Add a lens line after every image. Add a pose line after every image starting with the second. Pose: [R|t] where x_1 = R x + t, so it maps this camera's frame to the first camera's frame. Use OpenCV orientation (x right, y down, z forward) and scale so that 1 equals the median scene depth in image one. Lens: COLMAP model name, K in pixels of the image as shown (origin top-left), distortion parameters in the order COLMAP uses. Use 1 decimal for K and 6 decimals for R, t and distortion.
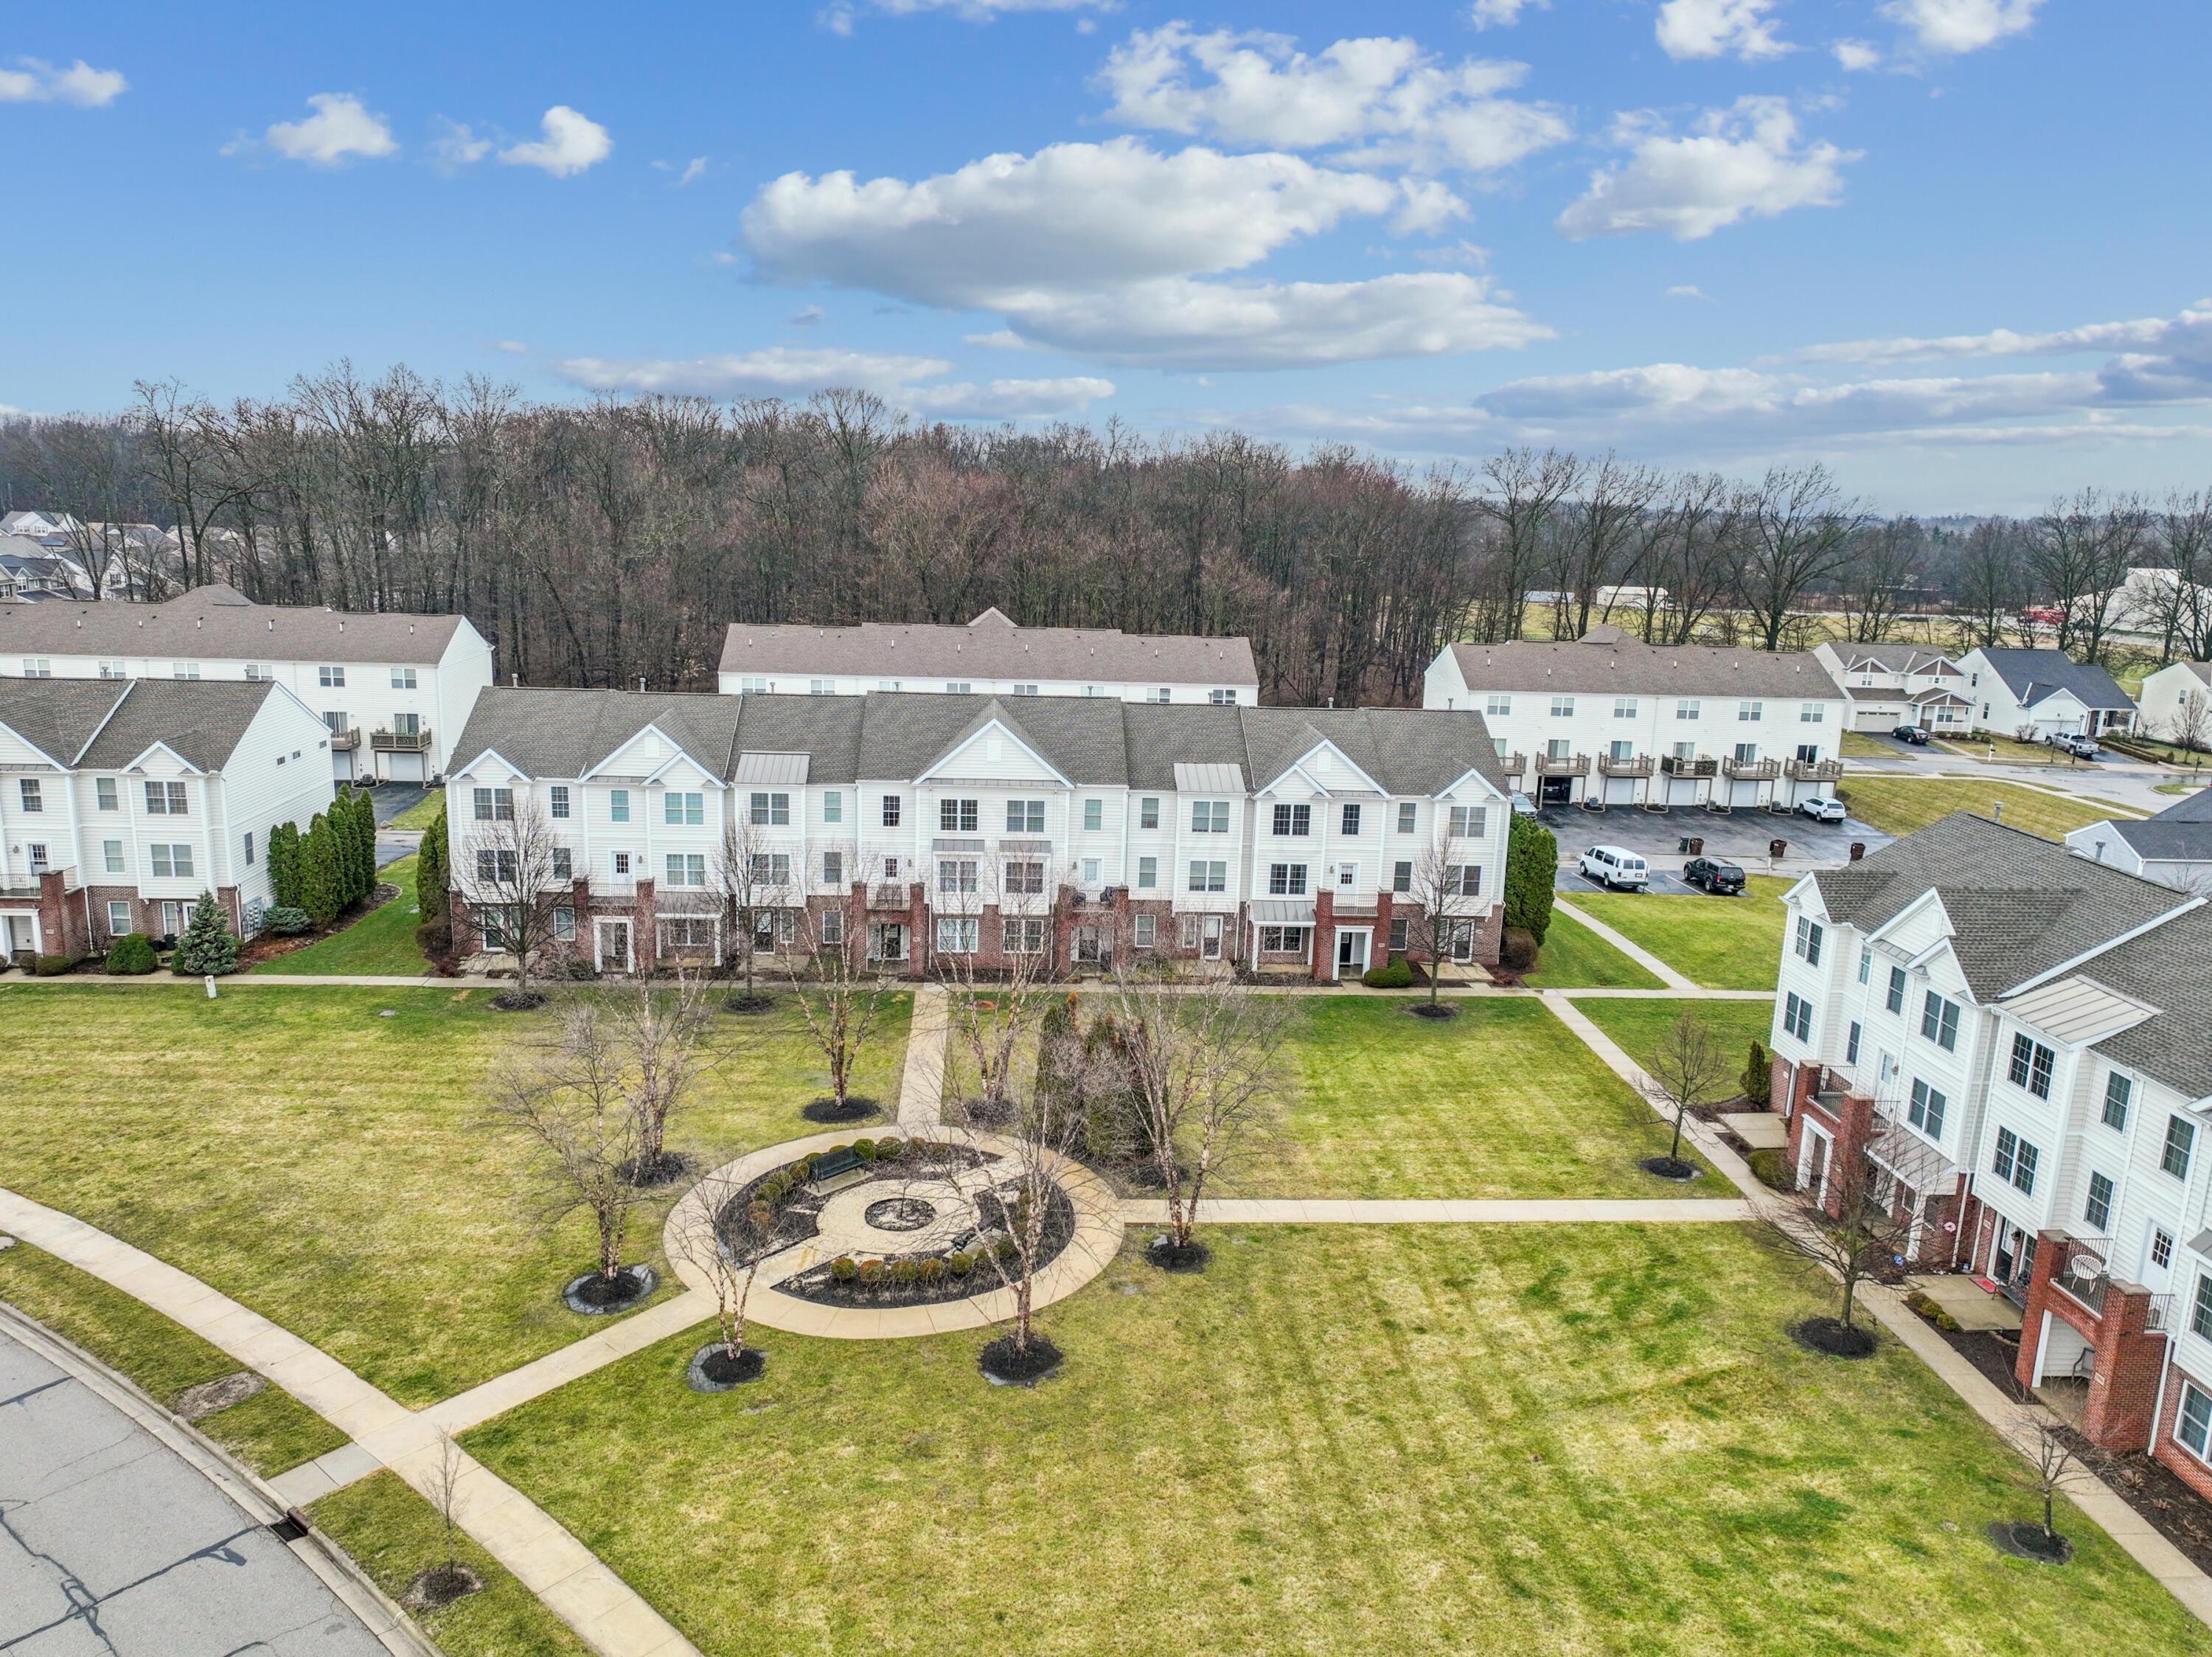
lens RADIAL K [[1527.9, 0, 1101.6], [0, 1527.9, 864.8], [0, 0, 1]] dist [0.004566, 0.001221]
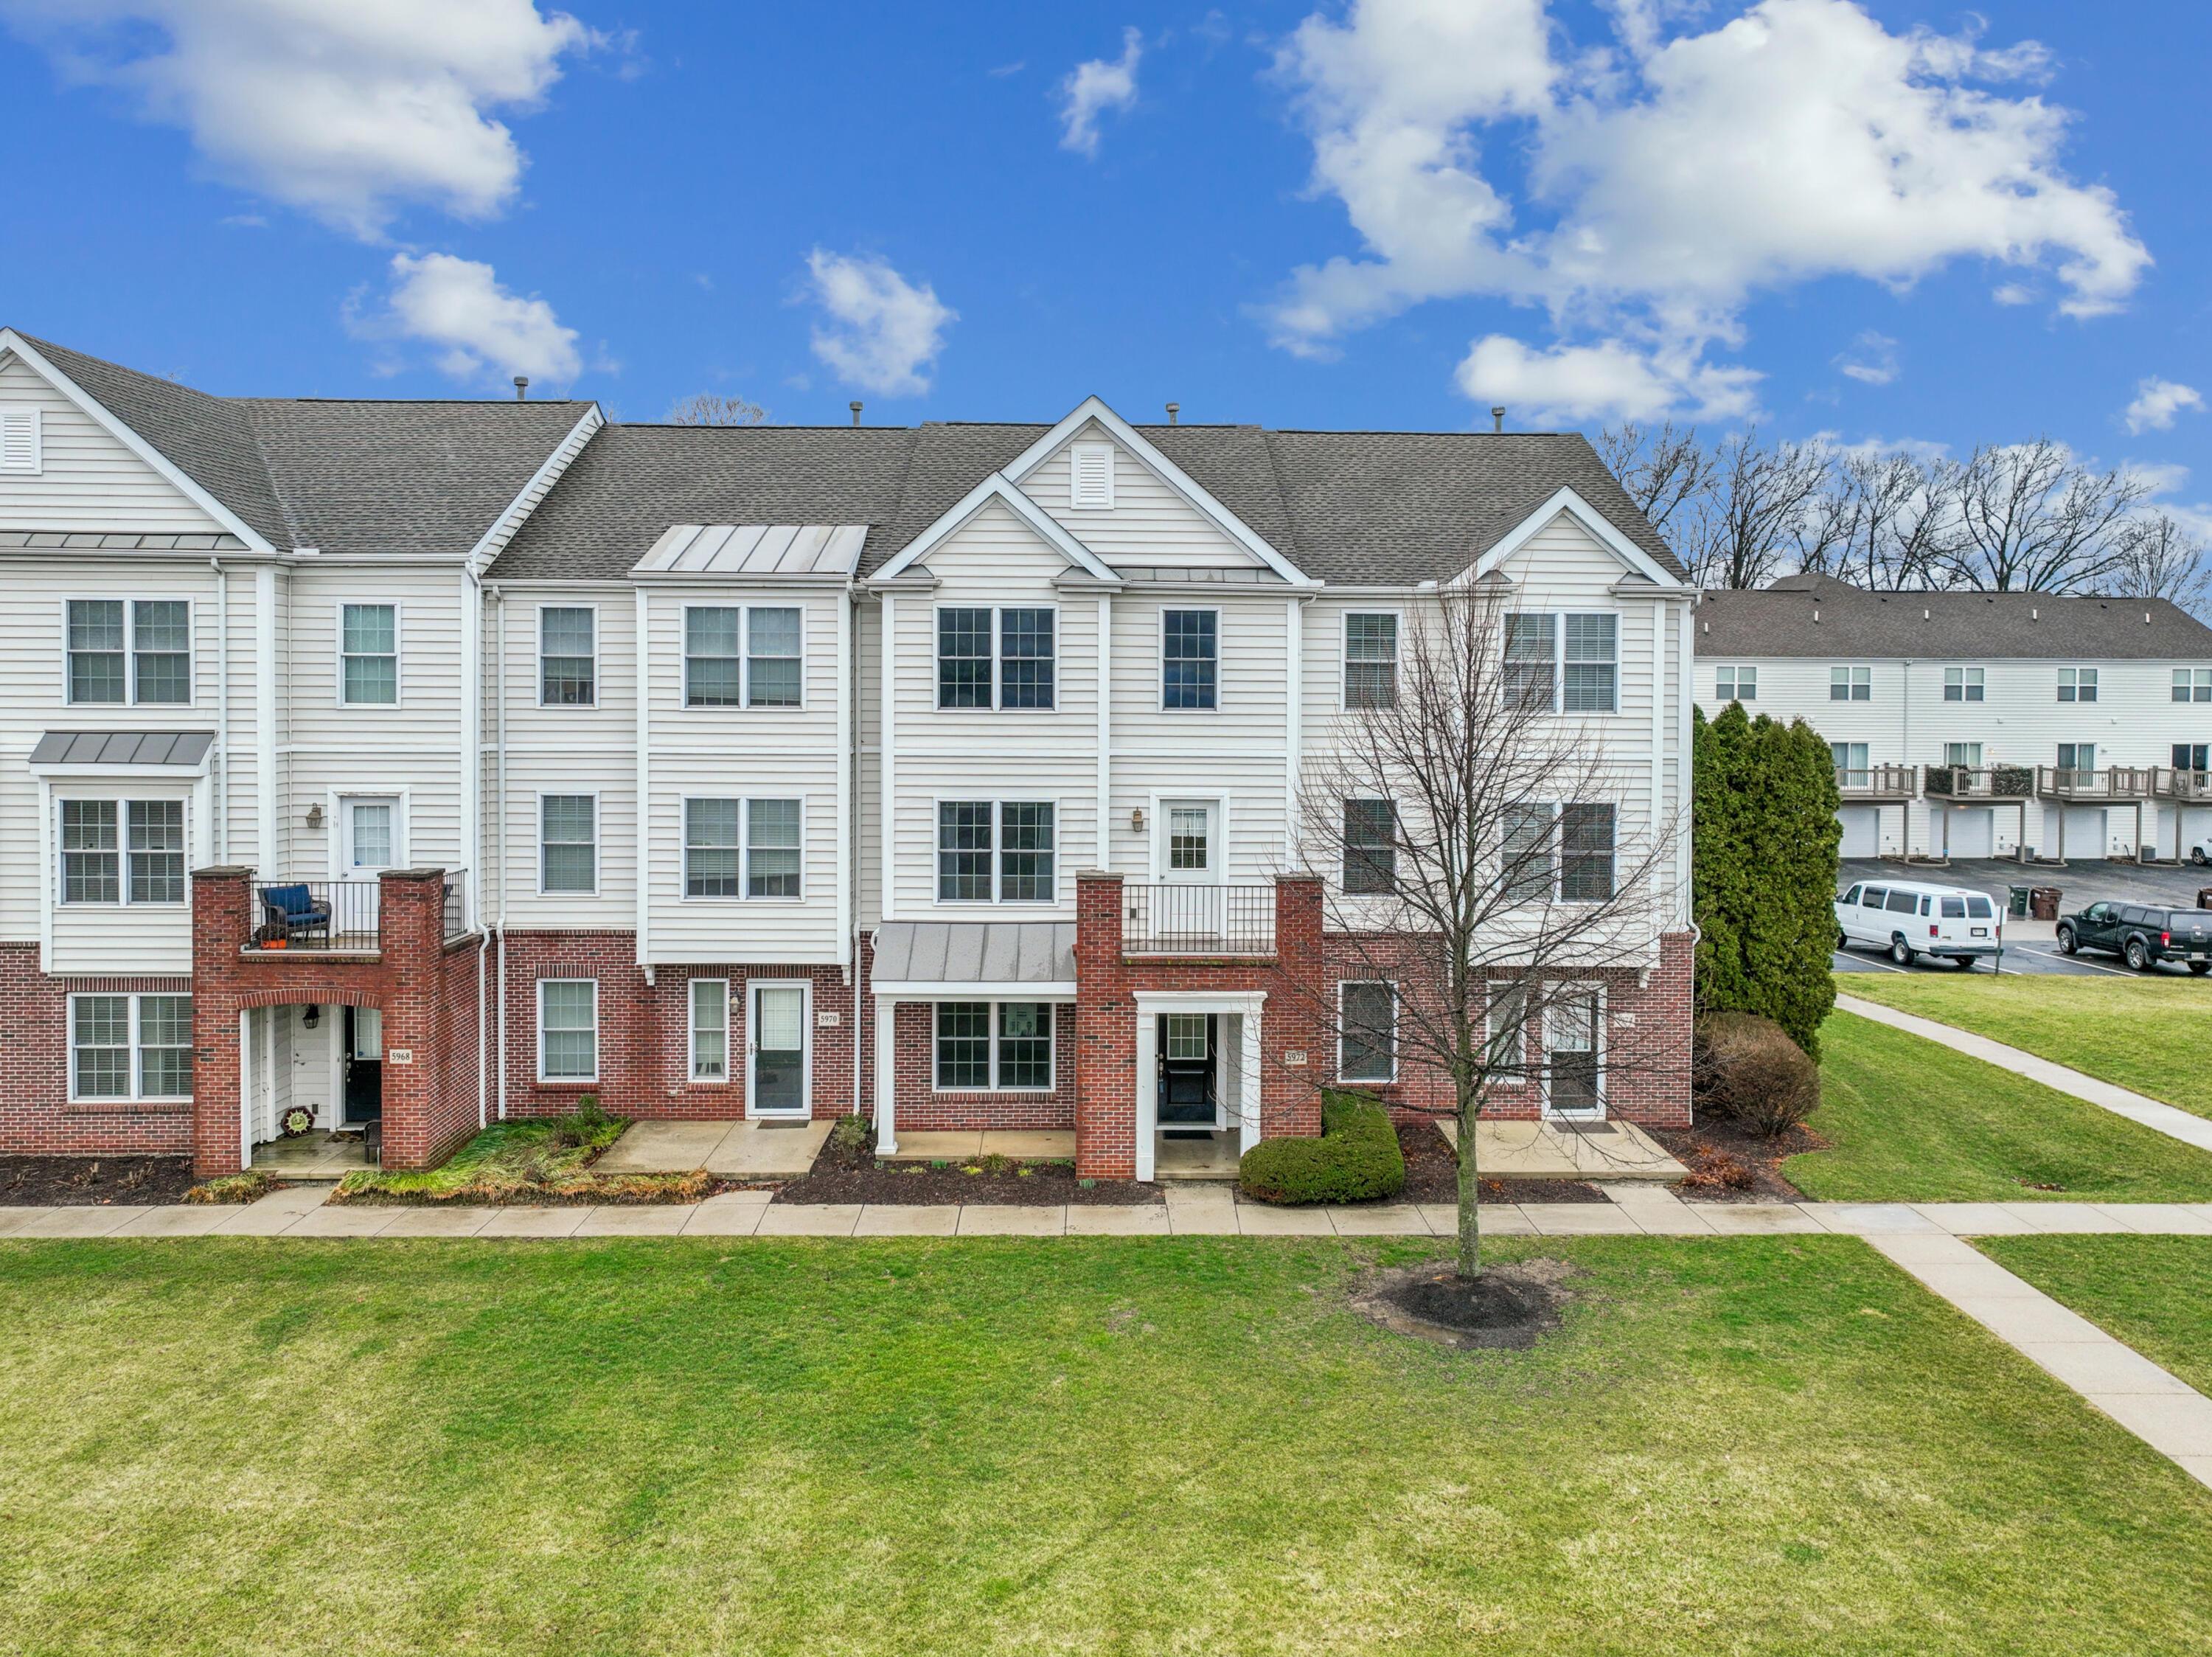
lens RADIAL K [[1603.4, 0, 1120.4], [0, 1603.4, 739.4], [0, 0, 1]] dist [-0.000718, 0.007853]
pose [[0.998771, -0.023894, -0.043416, 0.163881], [0.014581, 0.978998, -0.203350, 0.054776], [0.047363, 0.202467, 0.978143, 0.679757]]
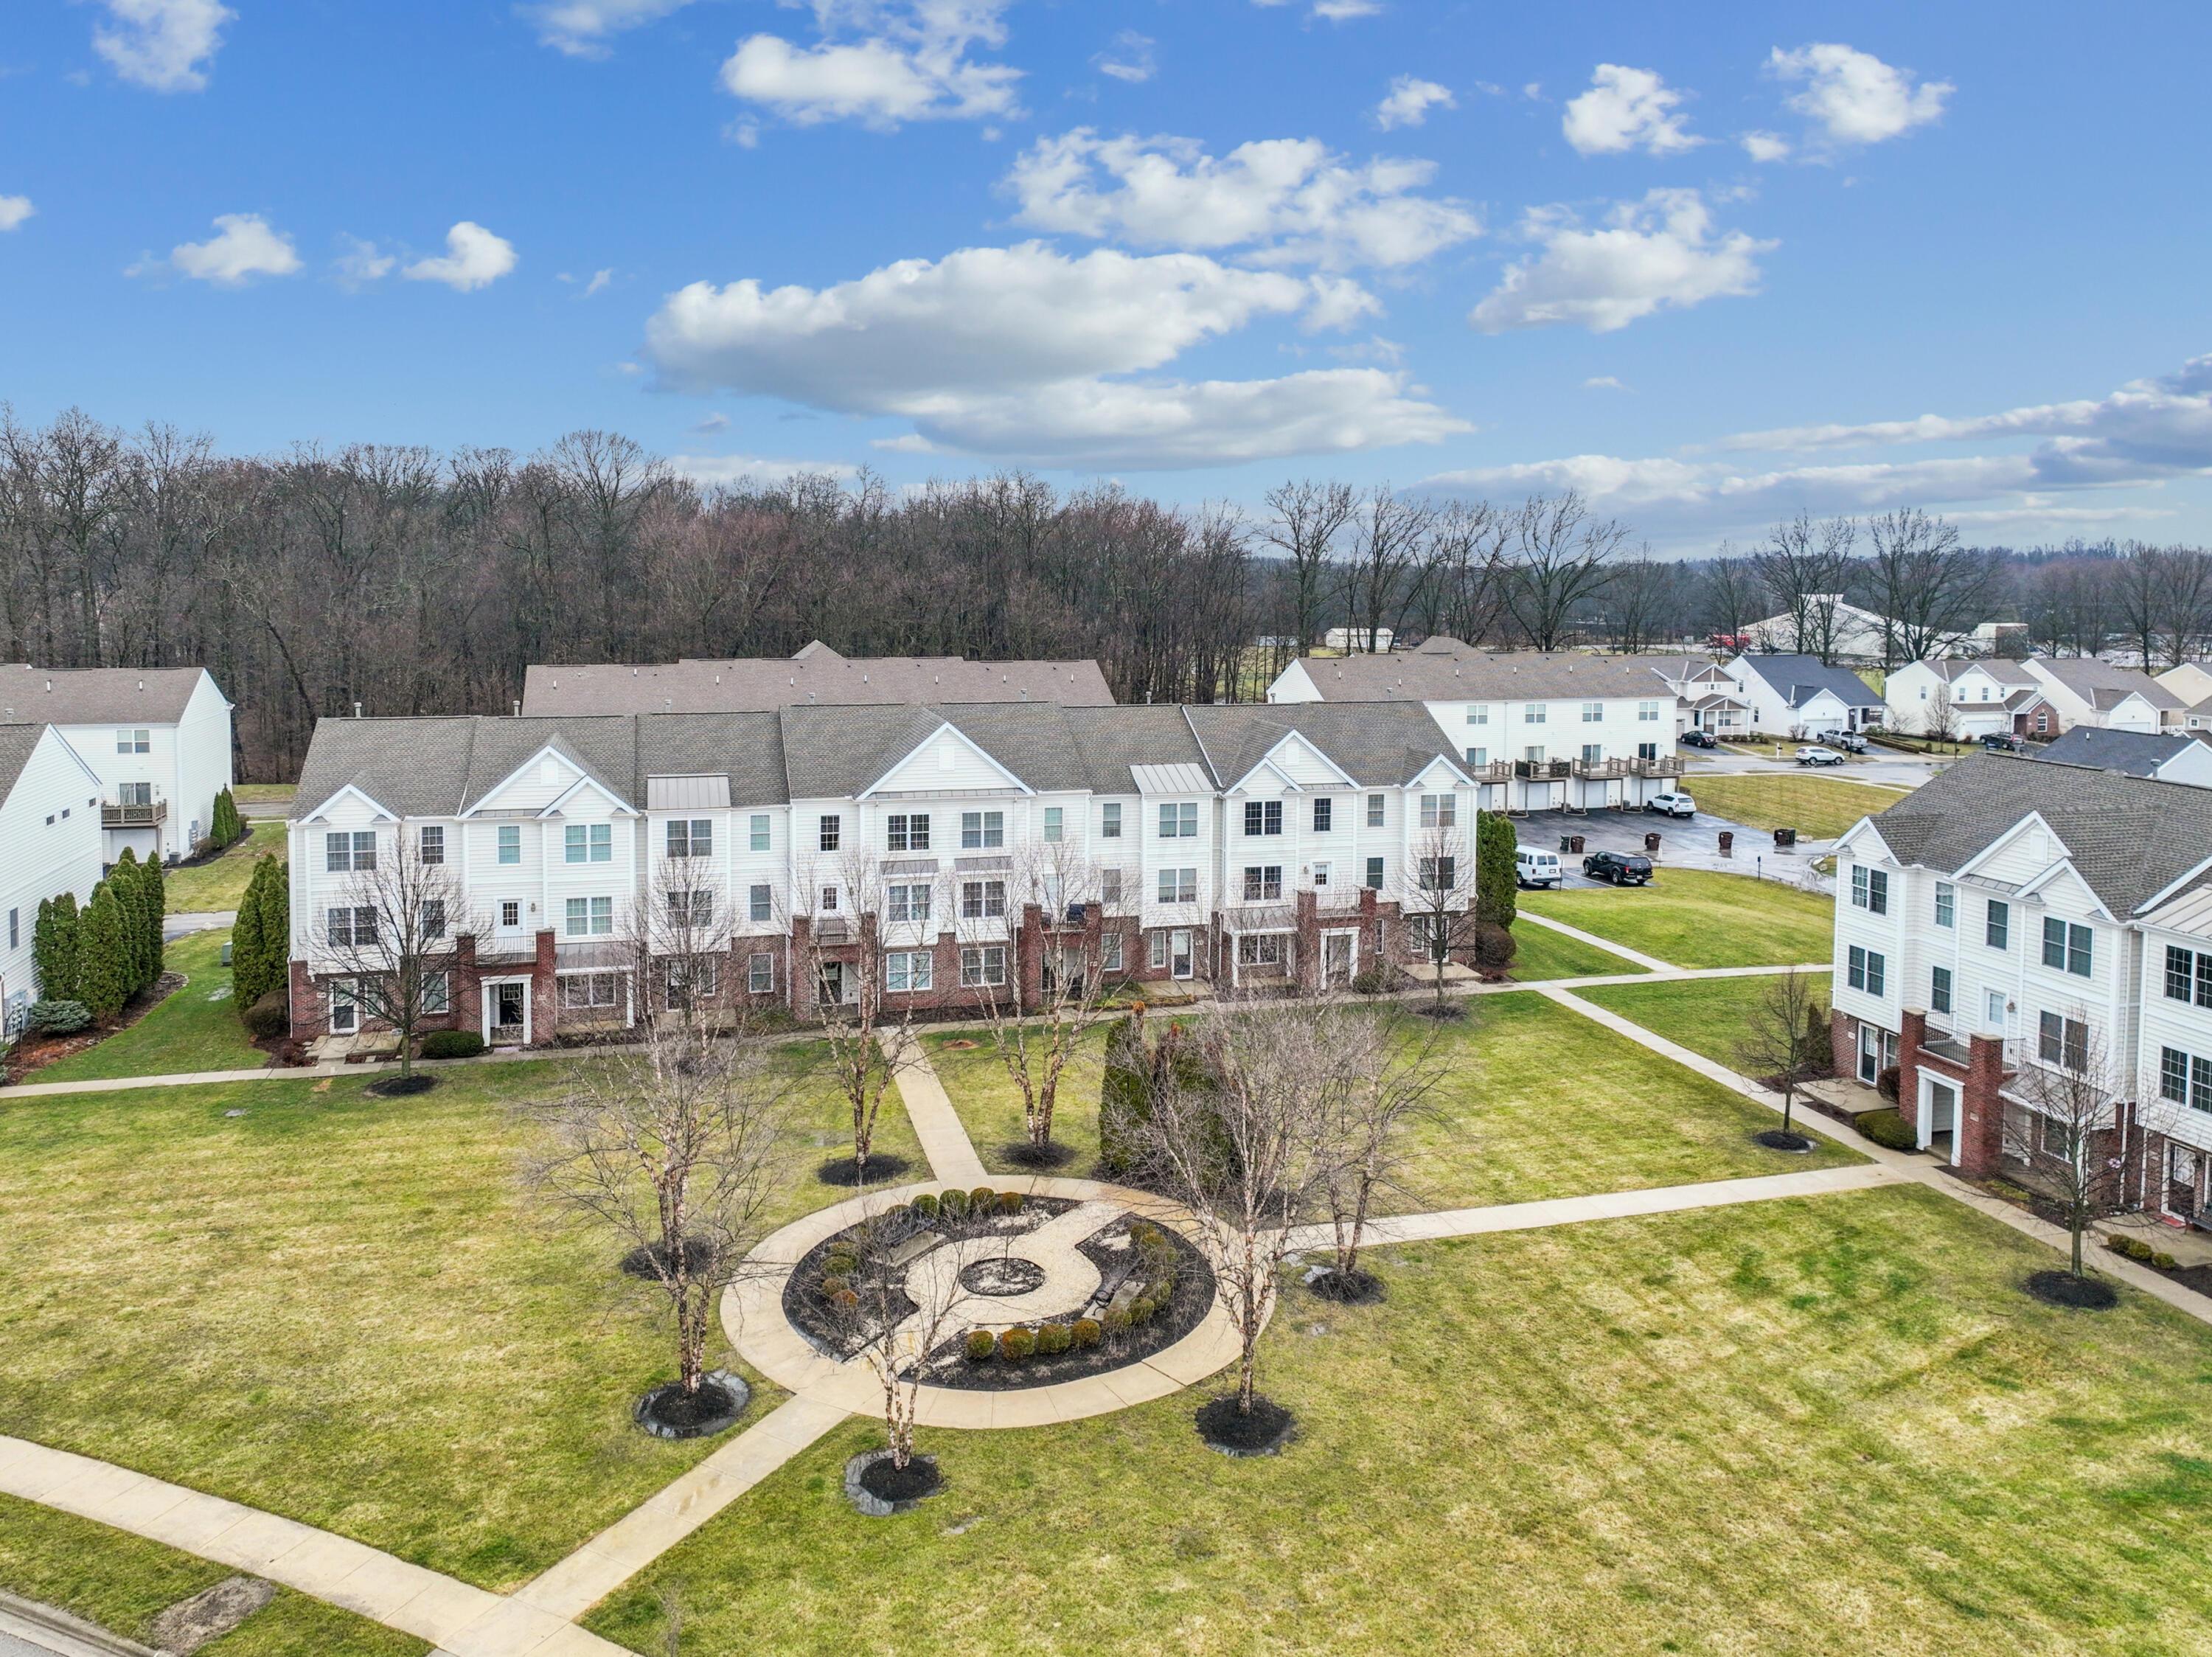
lens RADIAL K [[1589.3, 0, 1096.2], [0, 1589.3, 705.3], [0, 0, 1]] dist [-0.002231, 0.010642]
pose [[0.980807, -0.043410, 0.190087, -0.155560], [0.071048, 0.987445, -0.141087, 0.031826], [-0.181576, 0.151884, 0.971577, 0.070034]]
